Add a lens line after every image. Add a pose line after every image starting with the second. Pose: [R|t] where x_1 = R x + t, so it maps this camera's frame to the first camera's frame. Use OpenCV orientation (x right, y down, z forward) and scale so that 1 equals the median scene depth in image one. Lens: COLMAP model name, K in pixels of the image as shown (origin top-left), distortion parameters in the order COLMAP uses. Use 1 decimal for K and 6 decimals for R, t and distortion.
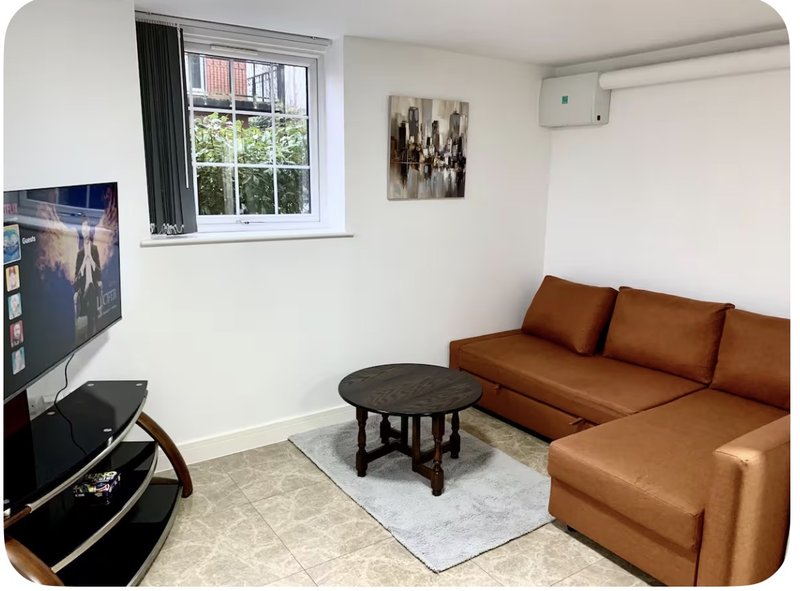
lens RADIAL K [[602.9, 0, 396.0], [0, 602.9, 297.2], [0, 0, 1]] dist [0.060049, -0.105929]
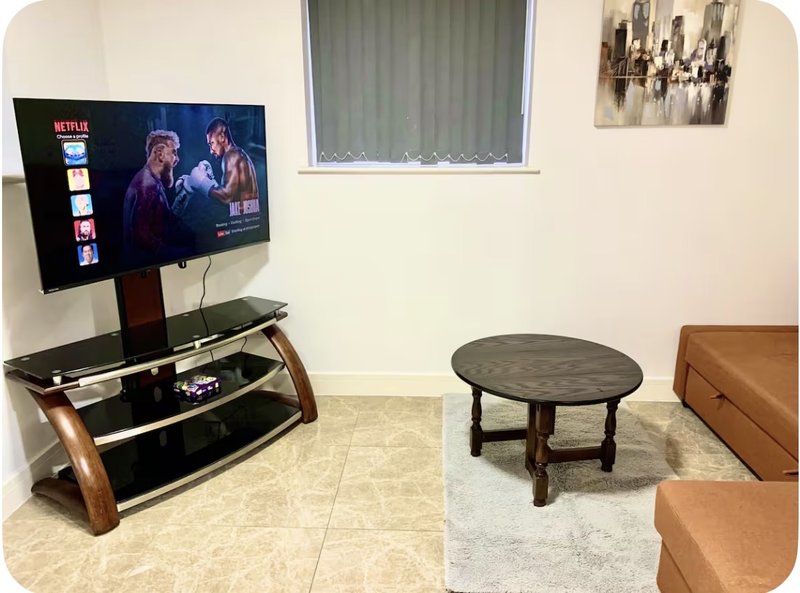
lens RADIAL K [[610.3, 0, 400.0], [0, 610.3, 296.5], [0, 0, 1]] dist [0.003190, -0.004641]
pose [[0.803324, 0.136965, -0.579578, 0.270138], [-0.104316, 0.990510, 0.089489, 0.009769], [0.586335, -0.011429, 0.809988, 0.215109]]
